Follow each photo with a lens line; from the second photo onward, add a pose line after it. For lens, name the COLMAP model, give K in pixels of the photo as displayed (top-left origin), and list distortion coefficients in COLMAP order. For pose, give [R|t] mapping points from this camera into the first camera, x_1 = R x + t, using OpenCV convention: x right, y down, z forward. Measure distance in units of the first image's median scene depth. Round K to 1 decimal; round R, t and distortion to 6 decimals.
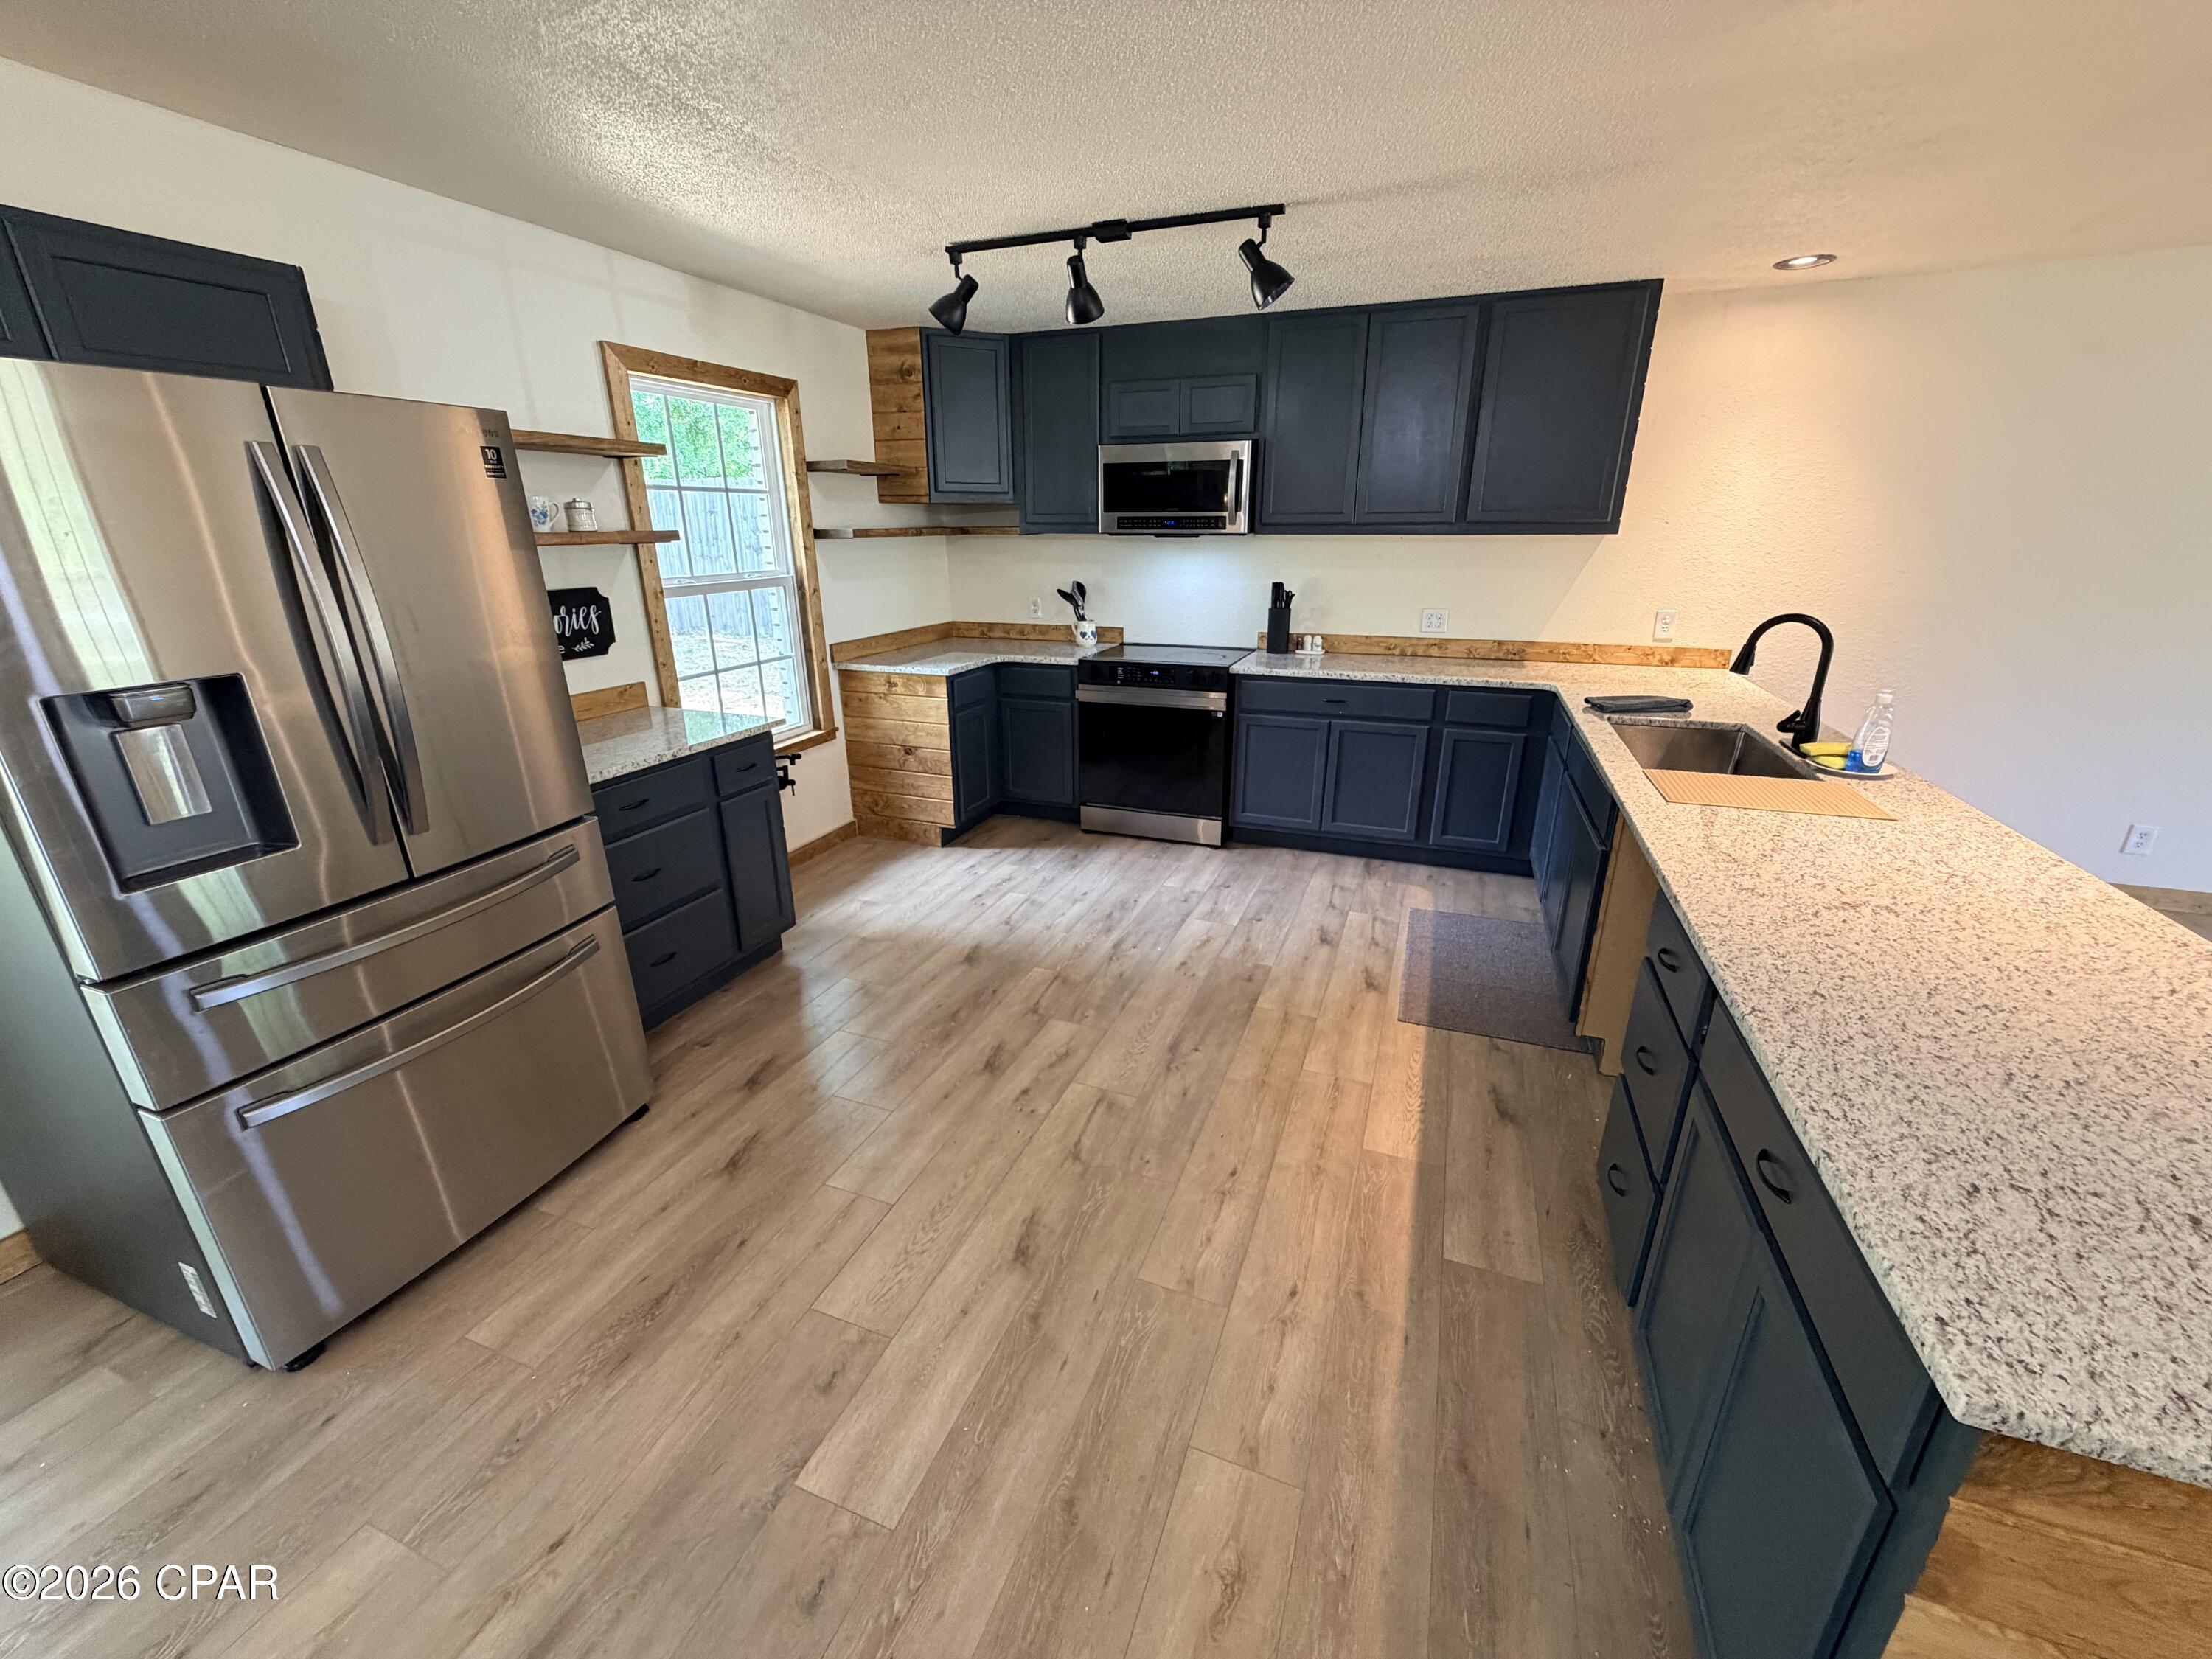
lens RADIAL K [[882.6, 0, 1102.6], [0, 882.6, 827.6], [0, 0, 1]] dist [0.001052, 0.000045]
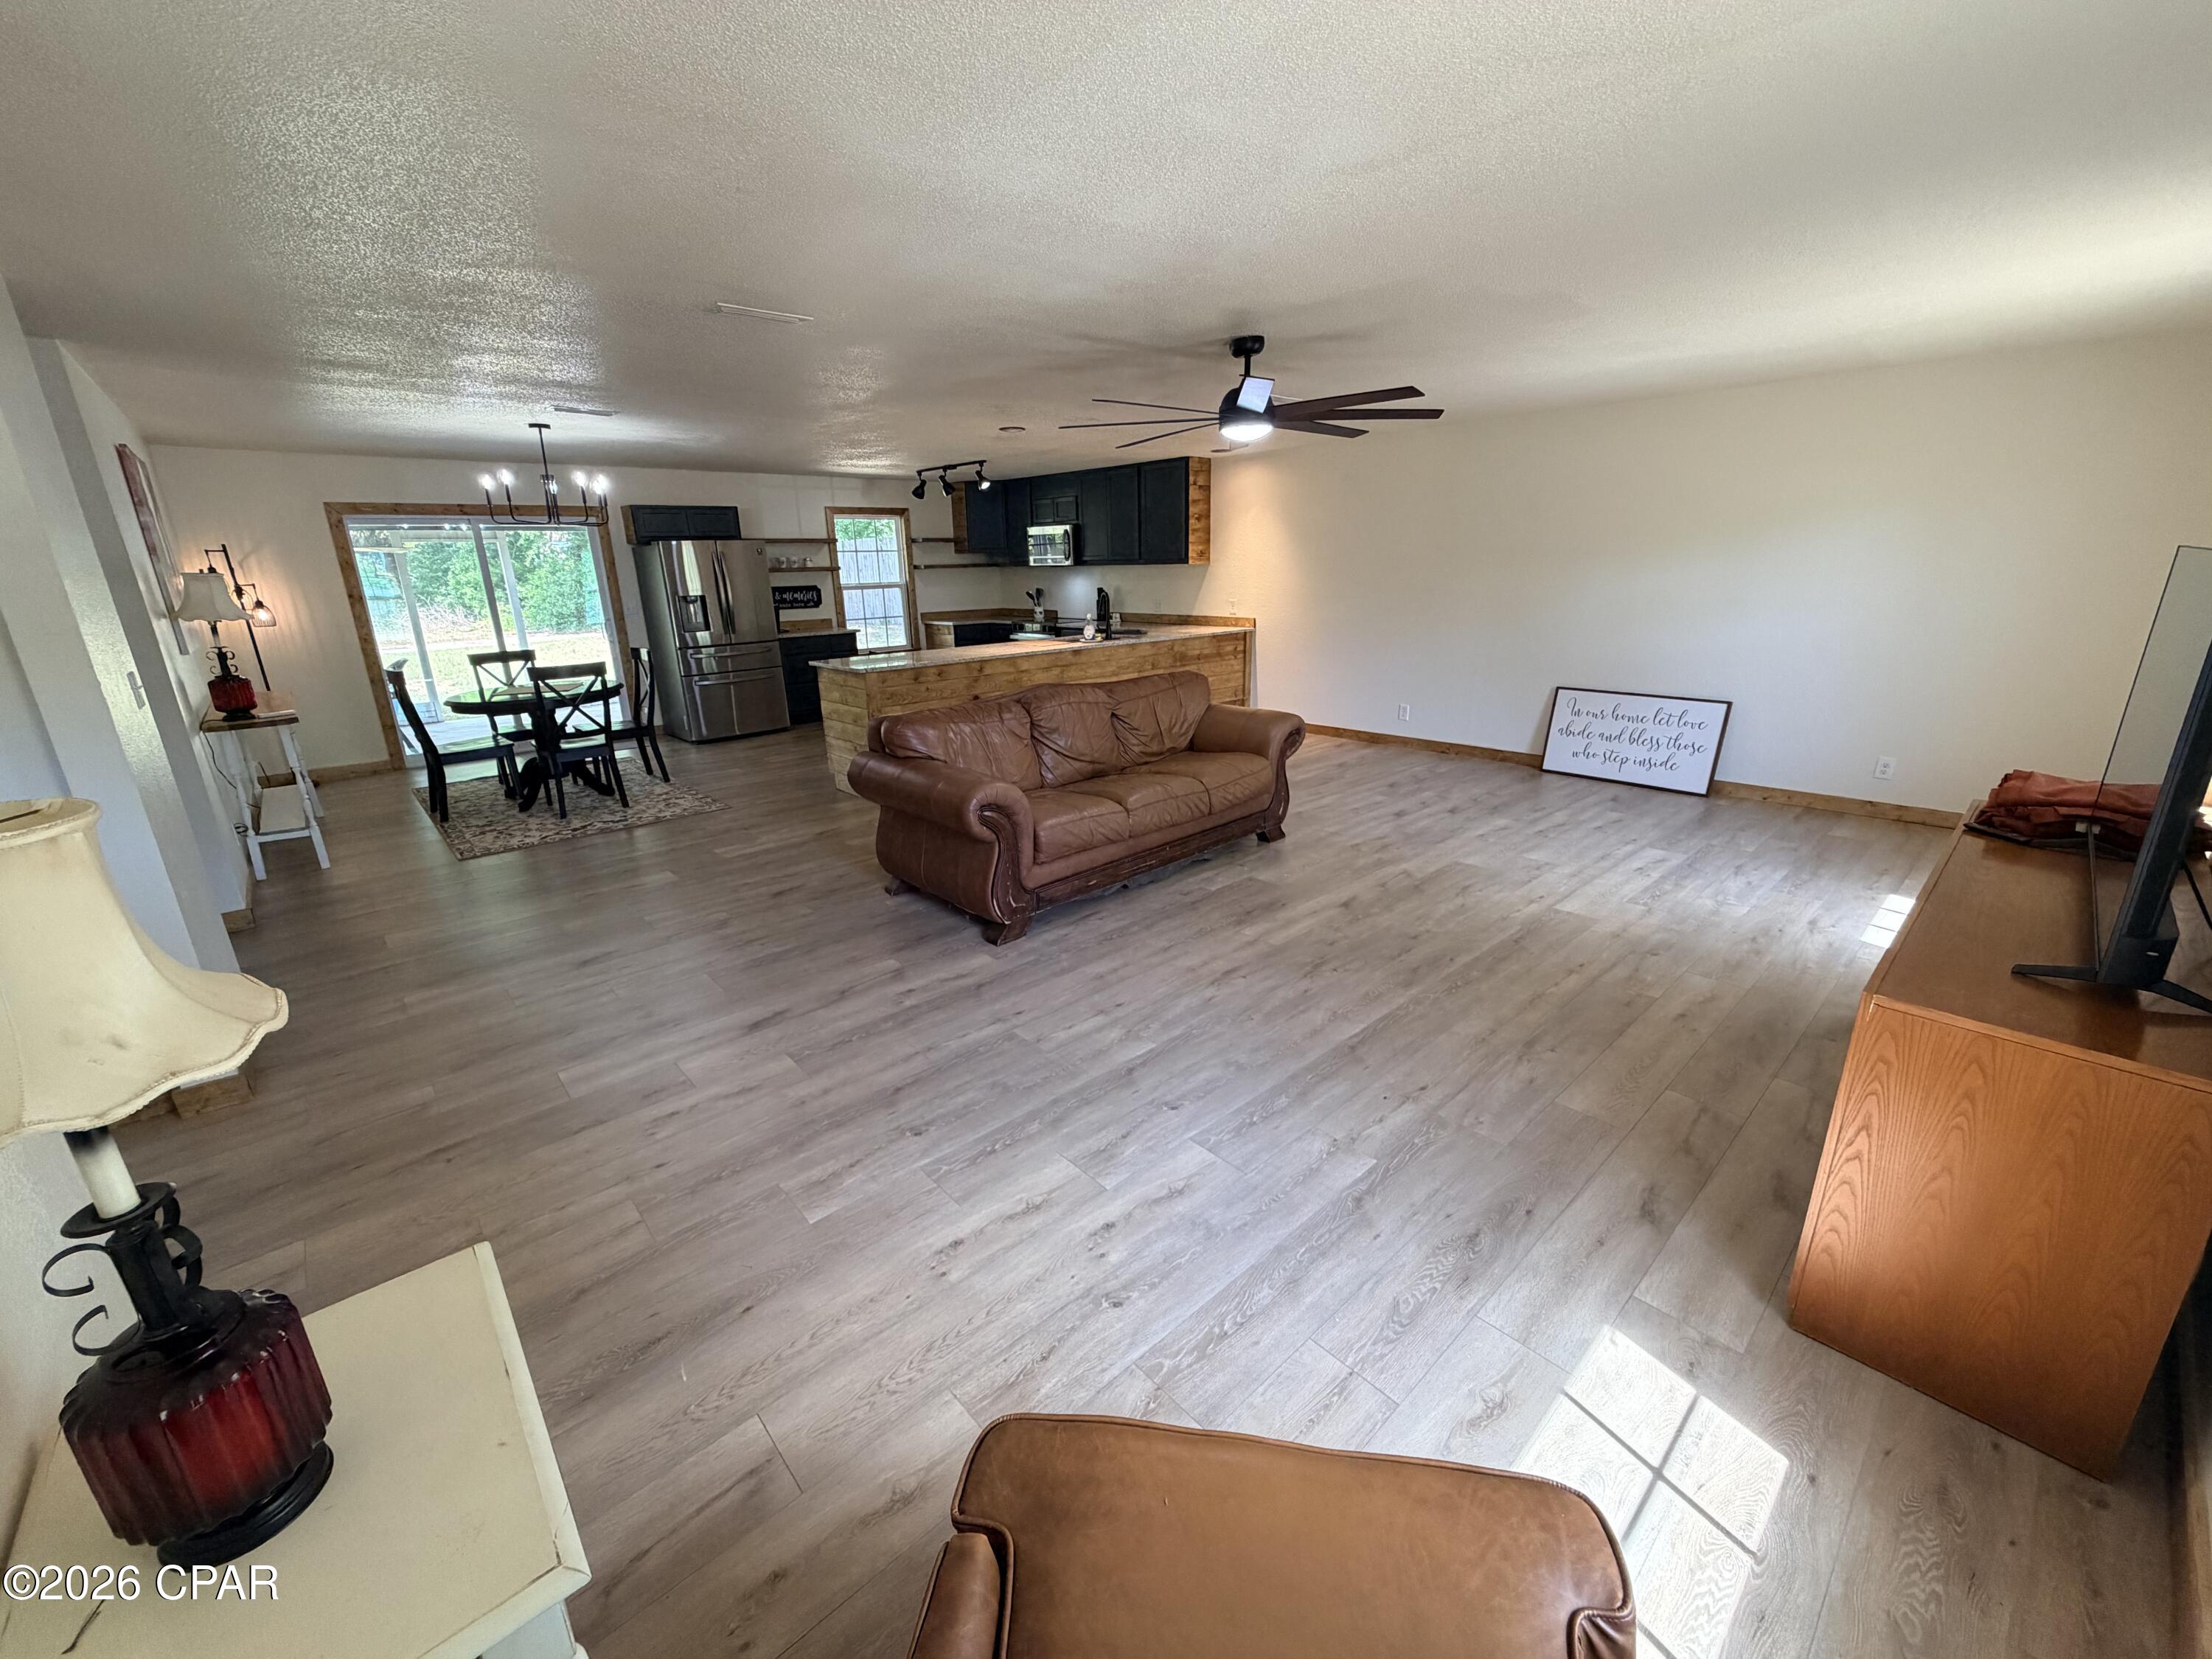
lens RADIAL K [[882.6, 0, 1102.6], [0, 882.6, 827.6], [0, 0, 1]] dist [0.001052, 0.000045]
pose [[0.894349, 0.117360, -0.431702, 1.317280], [-0.131477, 0.991315, -0.002886, 0.333497], [0.427614, 0.059340, 0.902012, -0.977194]]
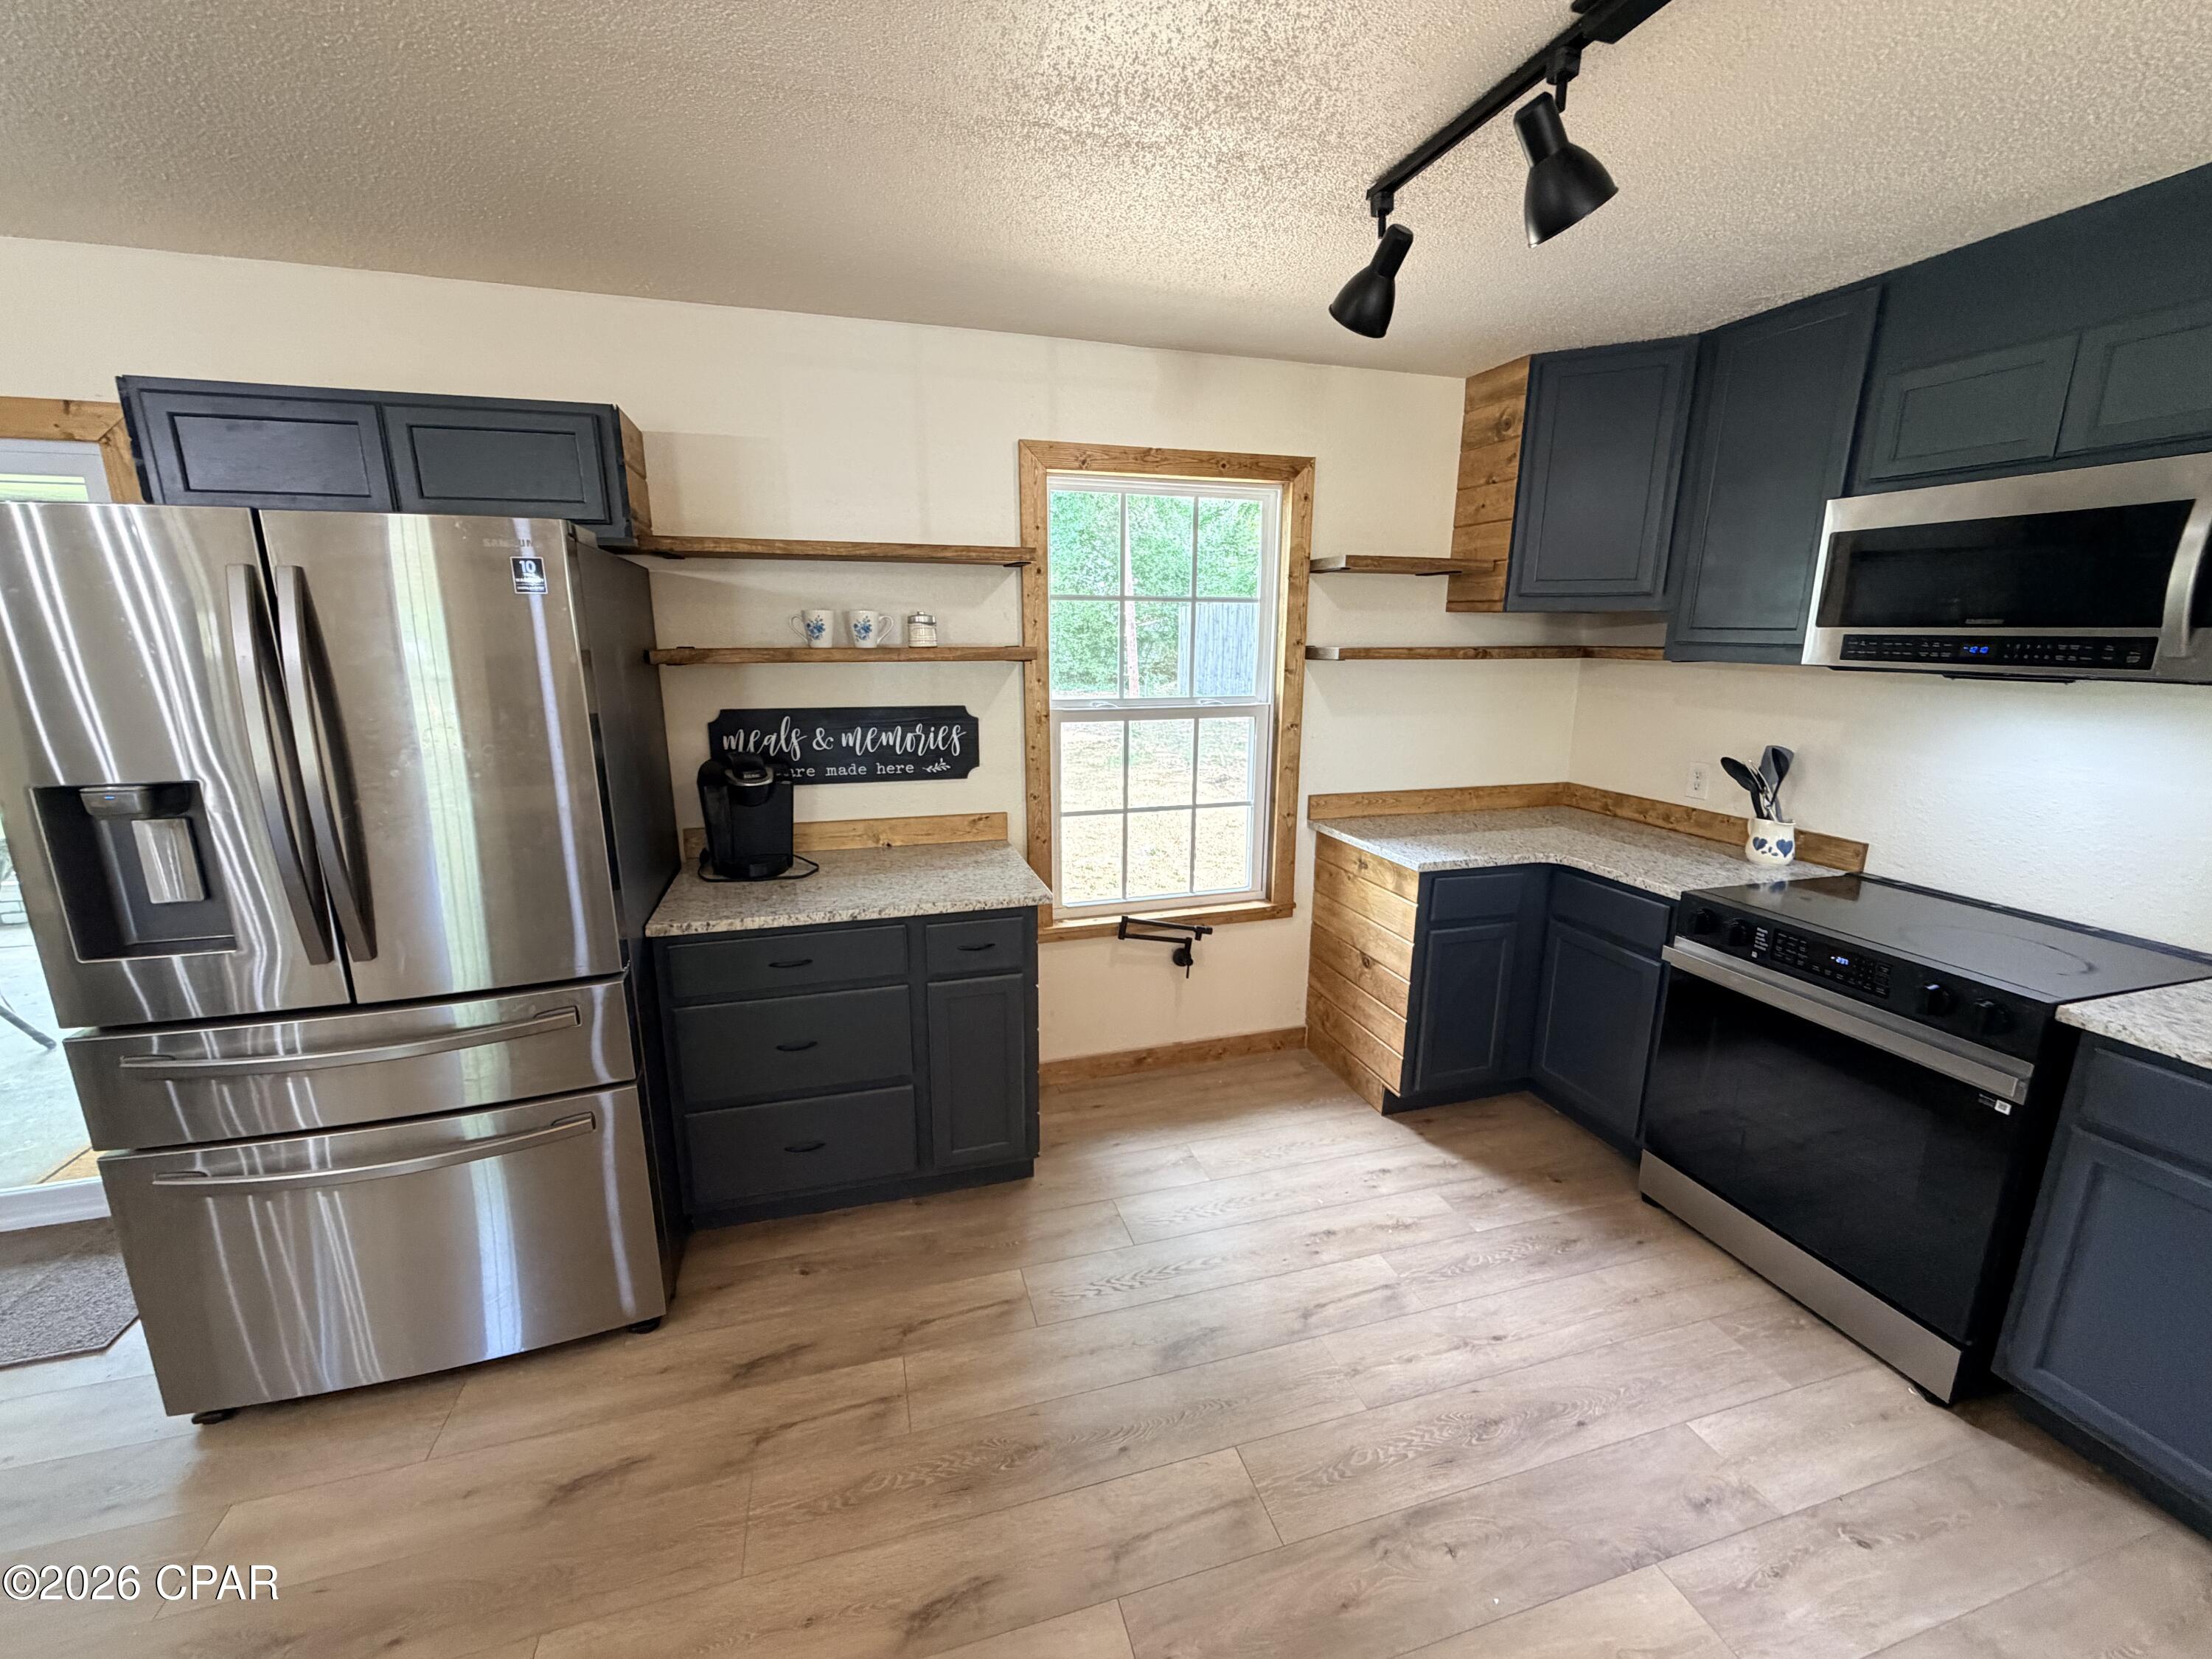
lens RADIAL K [[882.6, 0, 1102.6], [0, 882.6, 827.6], [0, 0, 1]] dist [0.001052, 0.000045]
pose [[0.610727, 0.180462, -0.771003, 0.177898], [-0.265534, 0.963980, 0.015295, -0.155131], [0.745992, 0.195387, 0.636648, 0.422350]]
